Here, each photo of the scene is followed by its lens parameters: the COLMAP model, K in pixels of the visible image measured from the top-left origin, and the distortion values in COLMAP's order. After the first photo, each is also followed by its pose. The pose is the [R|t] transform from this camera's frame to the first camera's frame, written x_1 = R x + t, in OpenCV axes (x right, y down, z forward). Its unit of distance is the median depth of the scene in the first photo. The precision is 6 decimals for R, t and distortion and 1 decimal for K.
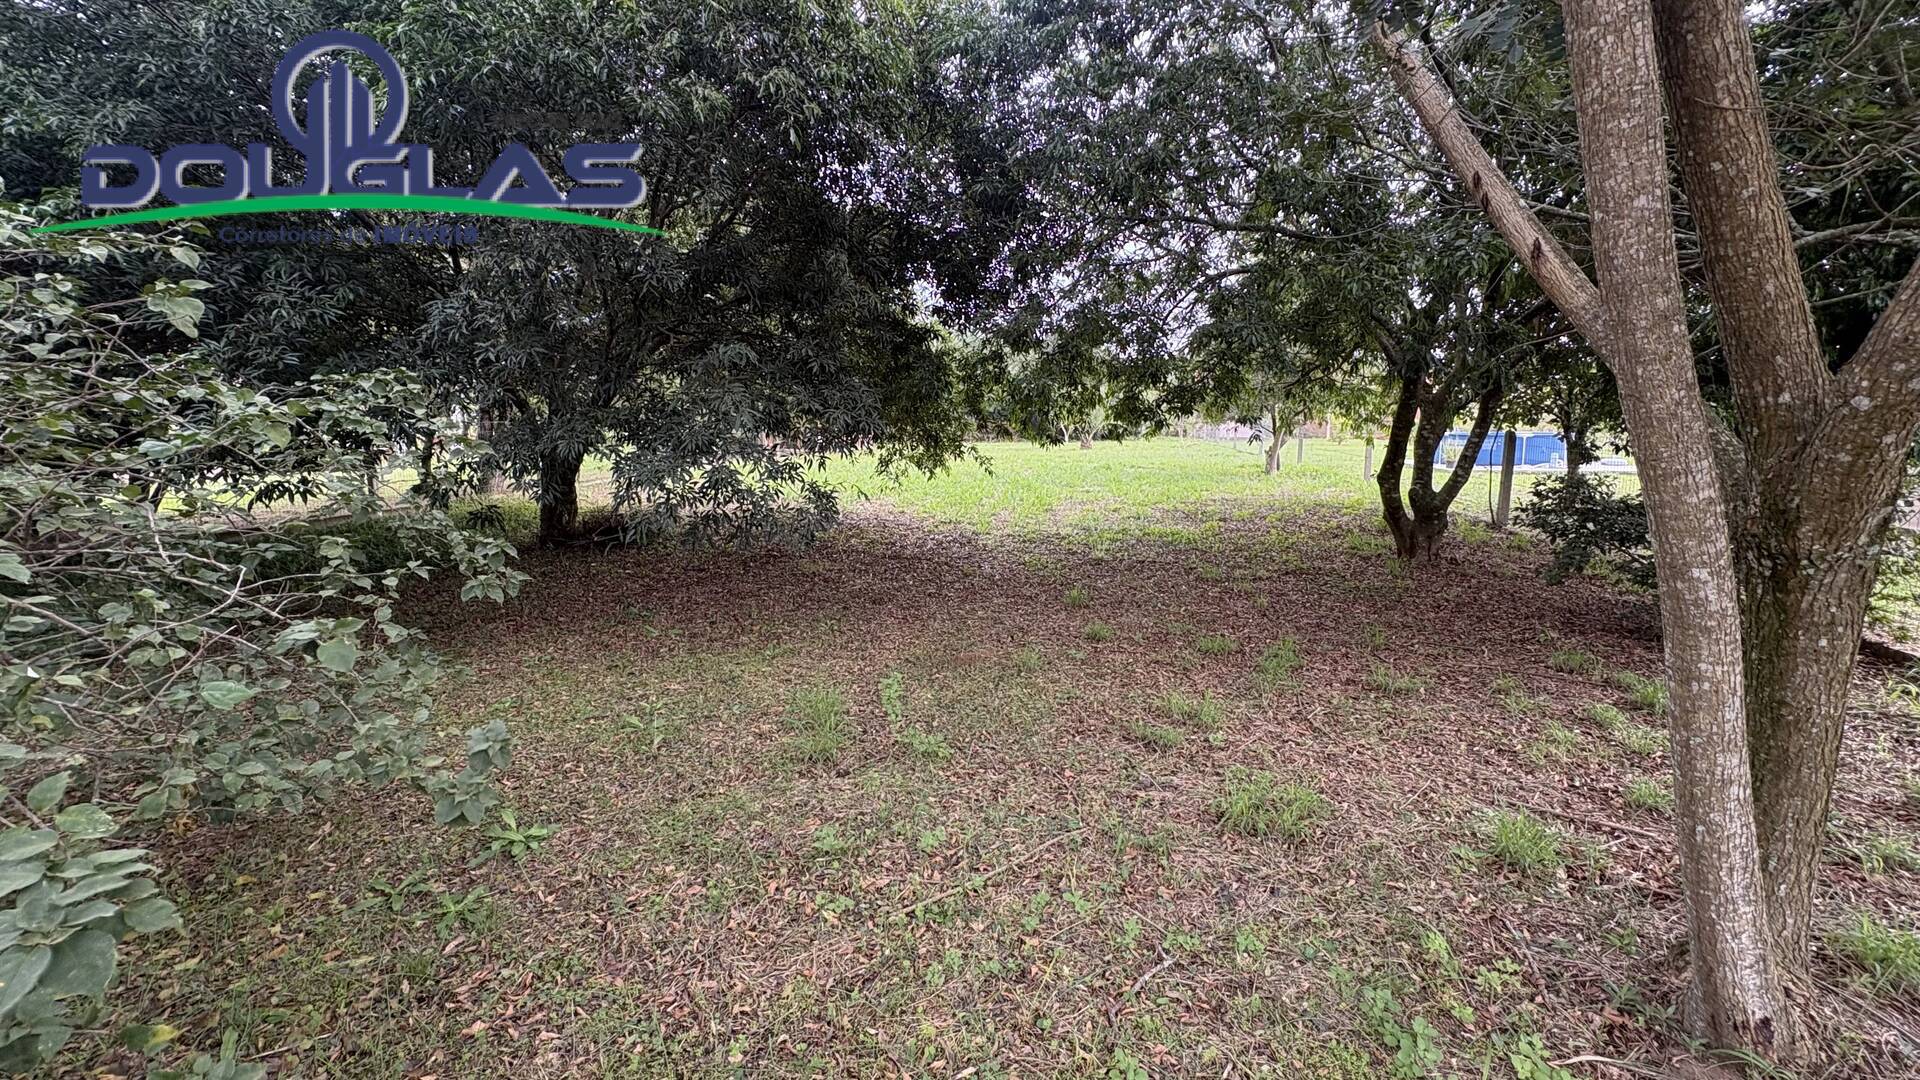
lens RADIAL K [[741.5, 0, 956.8], [0, 741.5, 531.4], [0, 0, 1]] dist [0.000401, 0.000059]
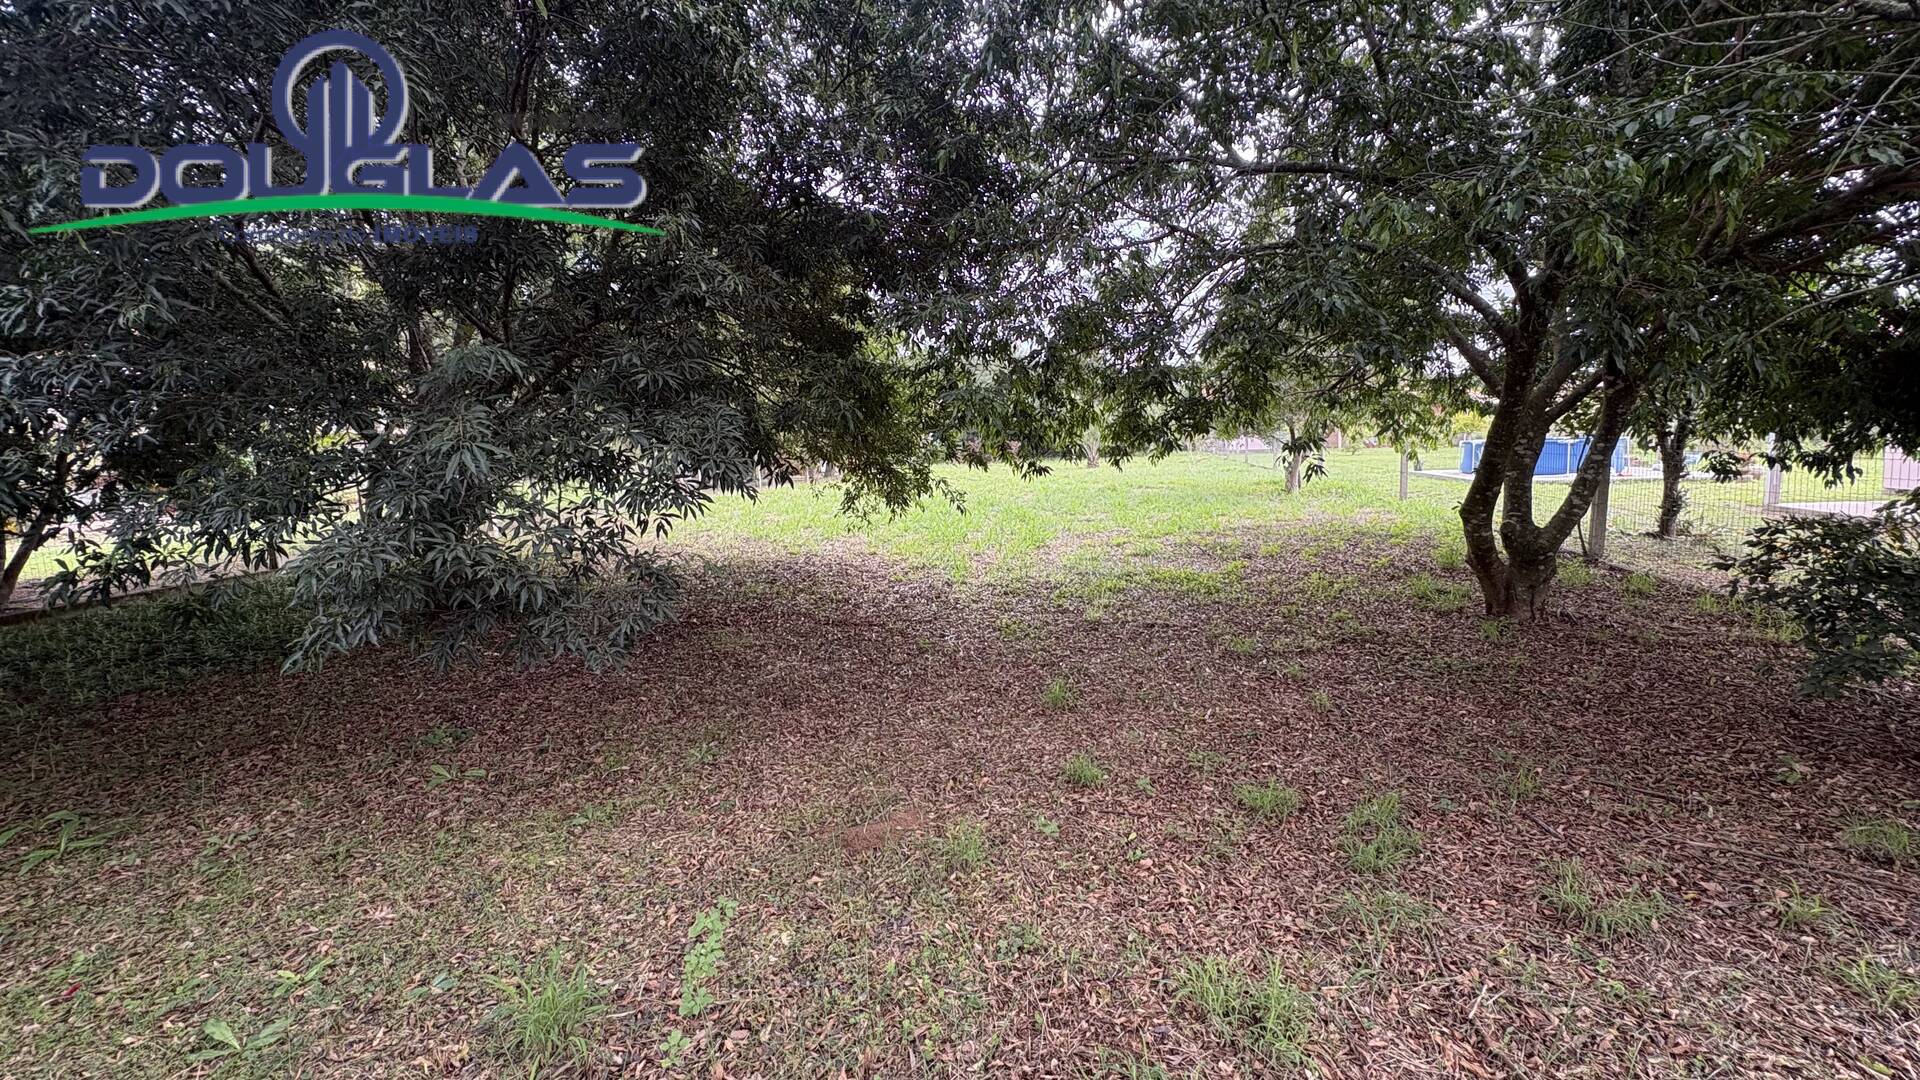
lens RADIAL K [[727.4, 0, 960.0], [0, 727.4, 540.0], [0, 0, 1]] dist [-0.000646, -0.000012]
pose [[0.999455, -0.029298, -0.015204, 0.058192], [0.029092, 0.999484, -0.013592, -0.038720], [0.015595, 0.013142, 0.999792, 0.209913]]
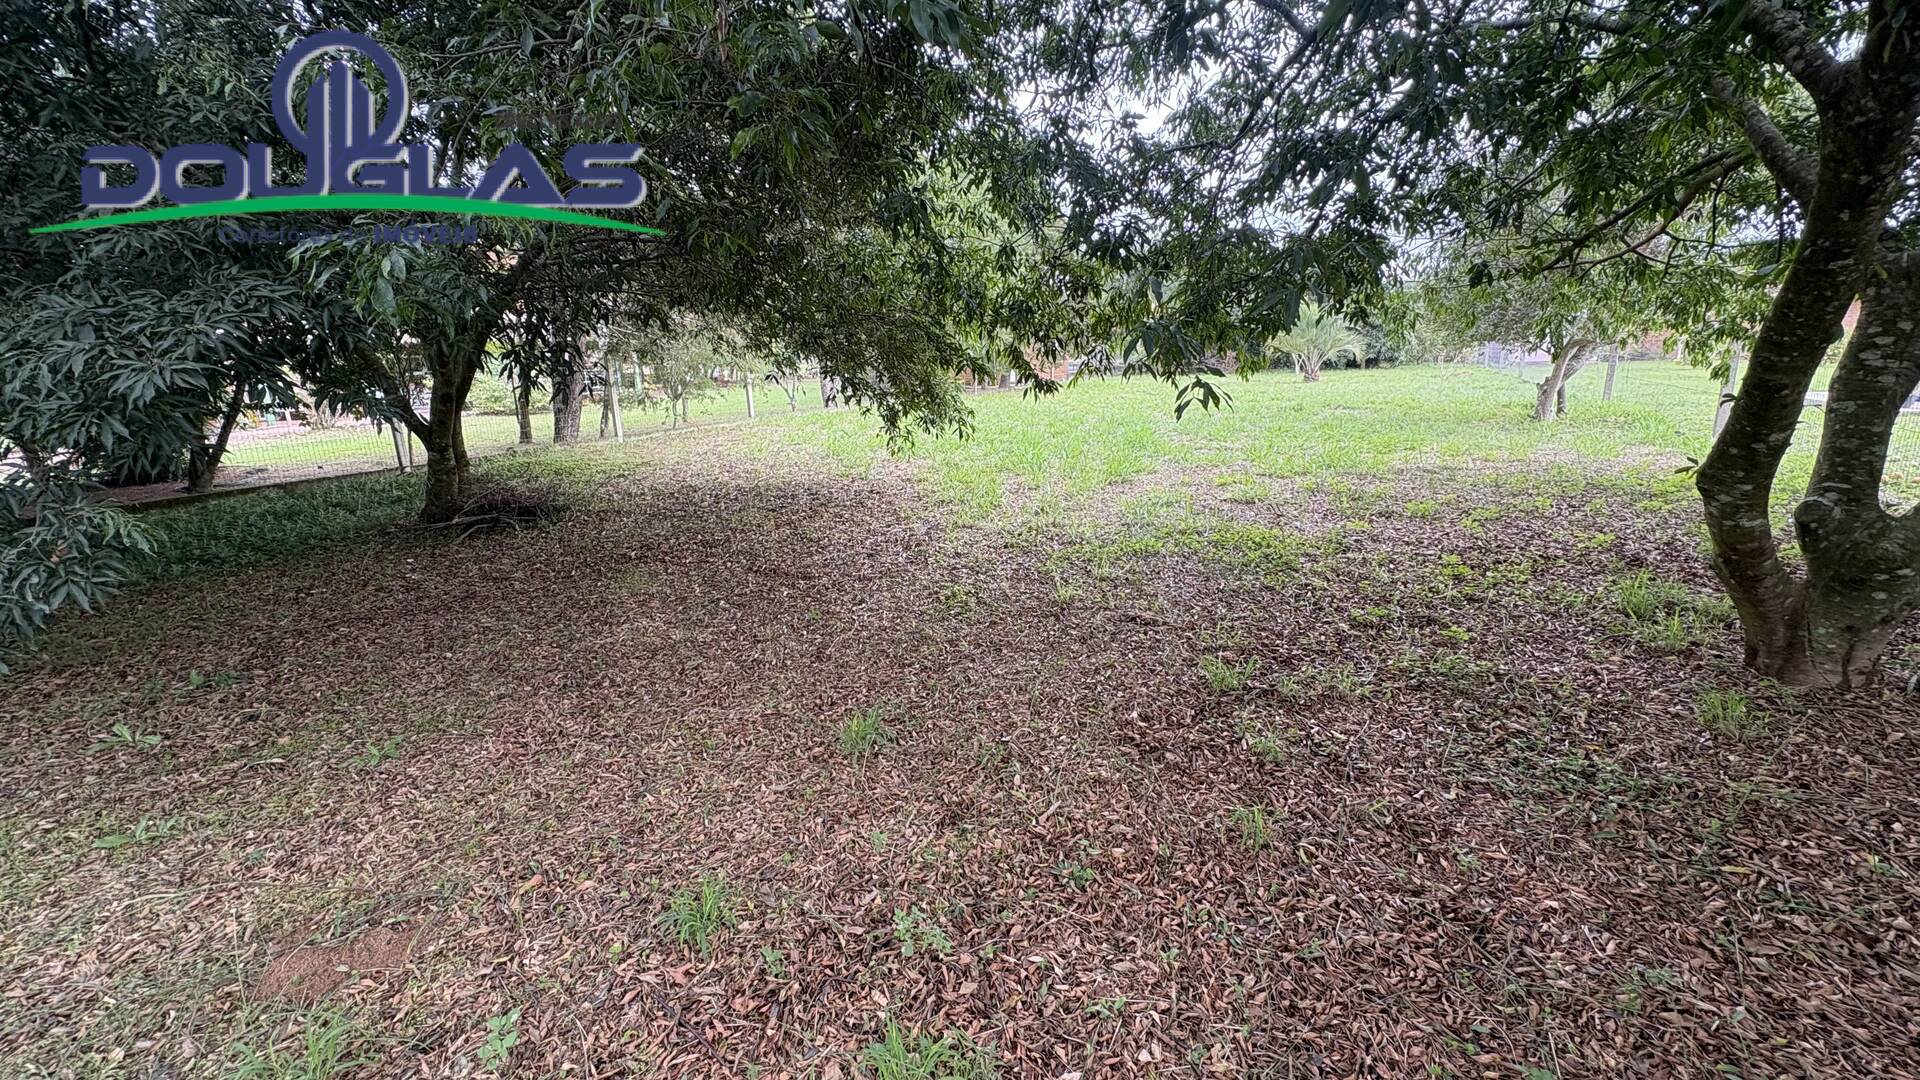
lens RADIAL K [[741.5, 0, 956.8], [0, 741.5, 531.4], [0, 0, 1]] dist [0.000401, 0.000059]
pose [[0.954102, 0.040775, -0.296695, 0.250792], [-0.015014, 0.995955, 0.088593, -0.058660], [0.299107, -0.080072, 0.950854, 0.409261]]
